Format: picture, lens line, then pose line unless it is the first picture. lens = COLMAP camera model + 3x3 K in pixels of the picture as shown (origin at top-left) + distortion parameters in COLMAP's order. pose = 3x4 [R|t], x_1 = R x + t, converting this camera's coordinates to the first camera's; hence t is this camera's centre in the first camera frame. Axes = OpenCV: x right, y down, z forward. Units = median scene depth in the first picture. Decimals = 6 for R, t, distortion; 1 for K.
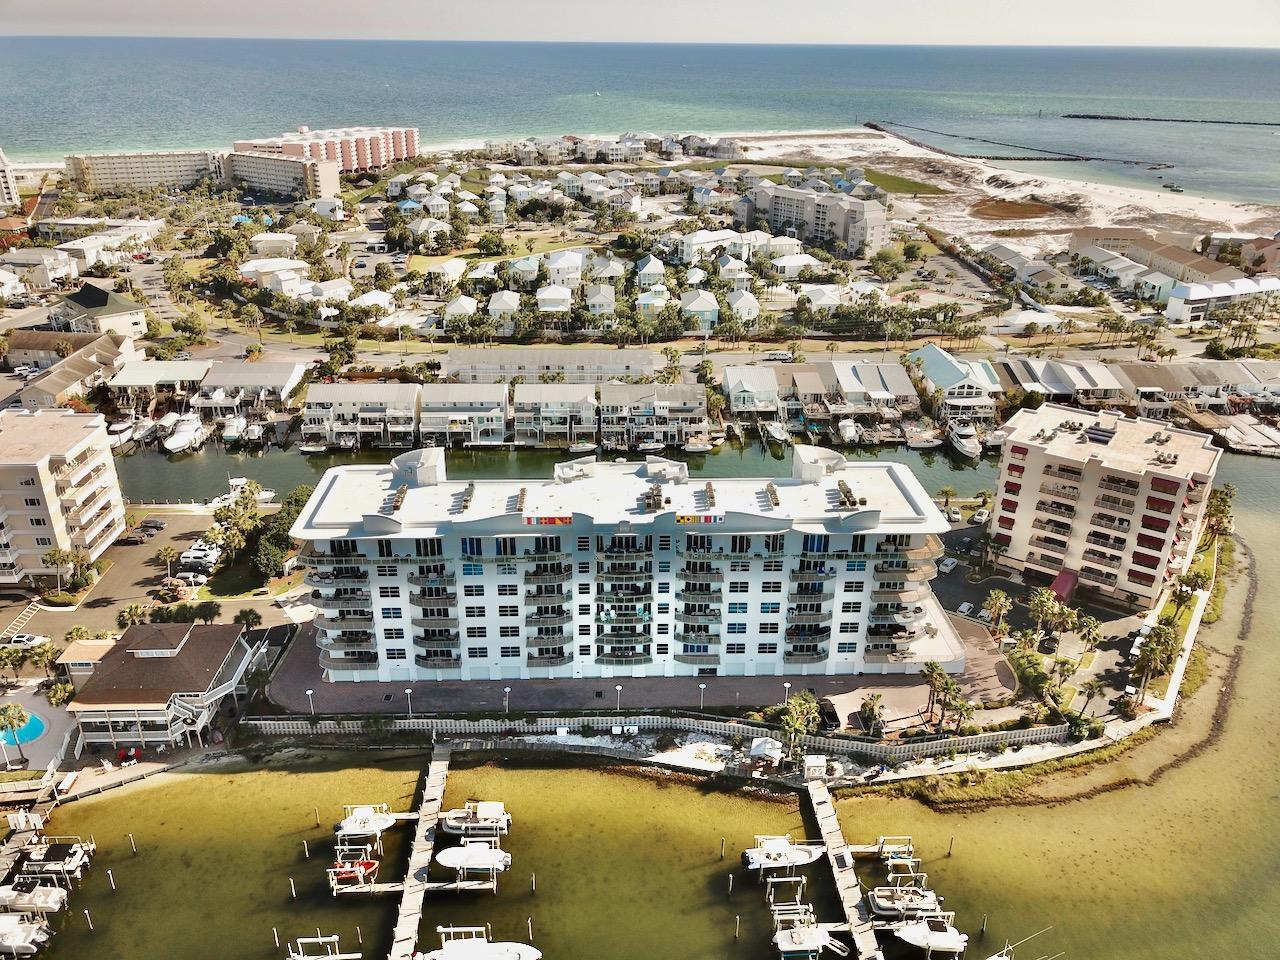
lens RADIAL K [[979.2, 0, 637.0], [0, 979.2, 477.3], [0, 0, 1]] dist [0.004278, -0.001124]
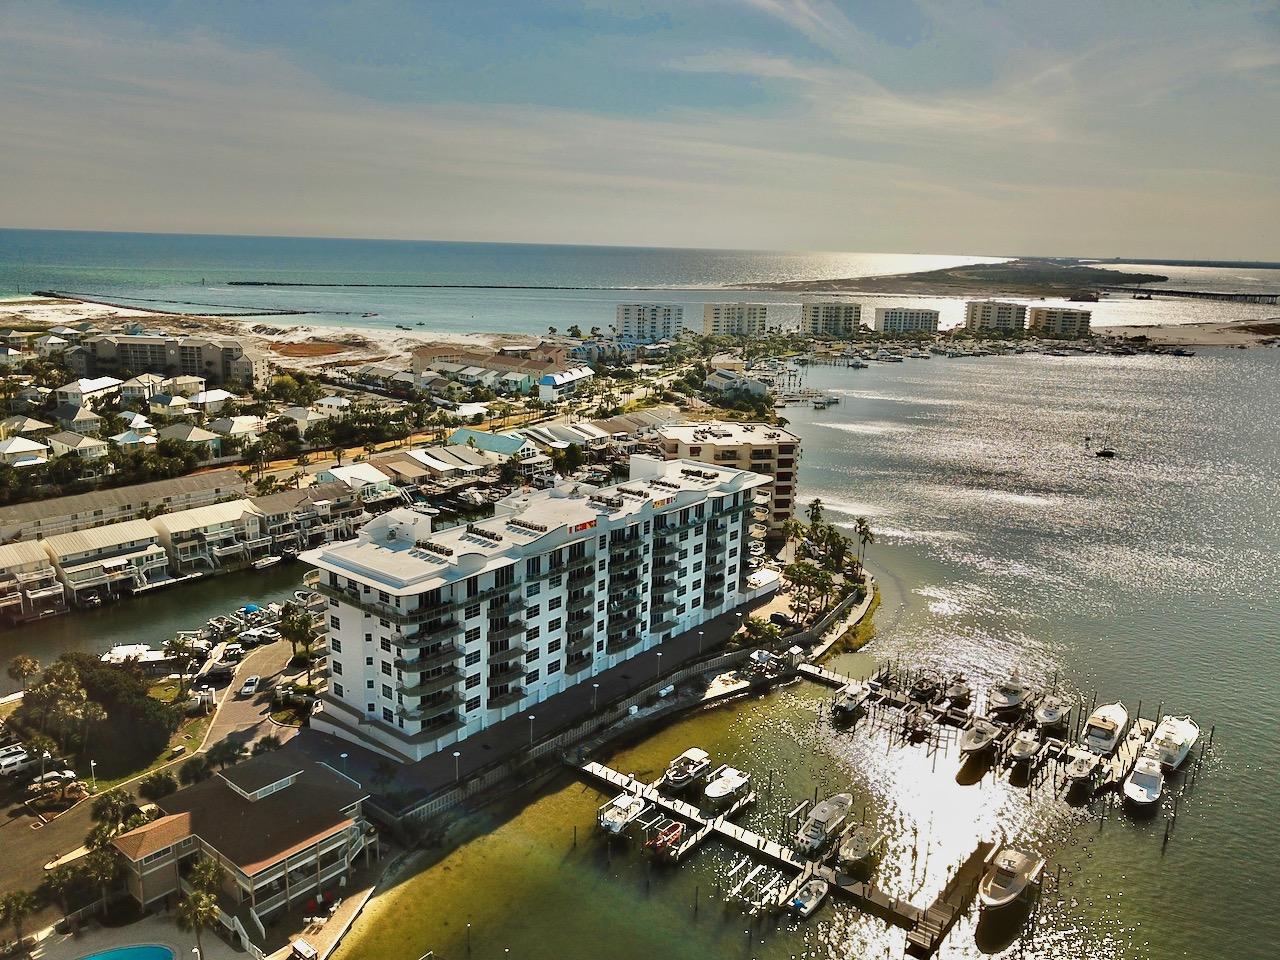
lens RADIAL K [[979.2, 0, 634.8], [0, 979.2, 483.7], [0, 0, 1]] dist [0.004278, -0.001124]
pose [[0.652183, -0.168801, 0.739029, -0.820276], [0.288231, 0.956892, -0.035797, 0.051985], [-0.701128, 0.236357, 0.672722, 0.181082]]
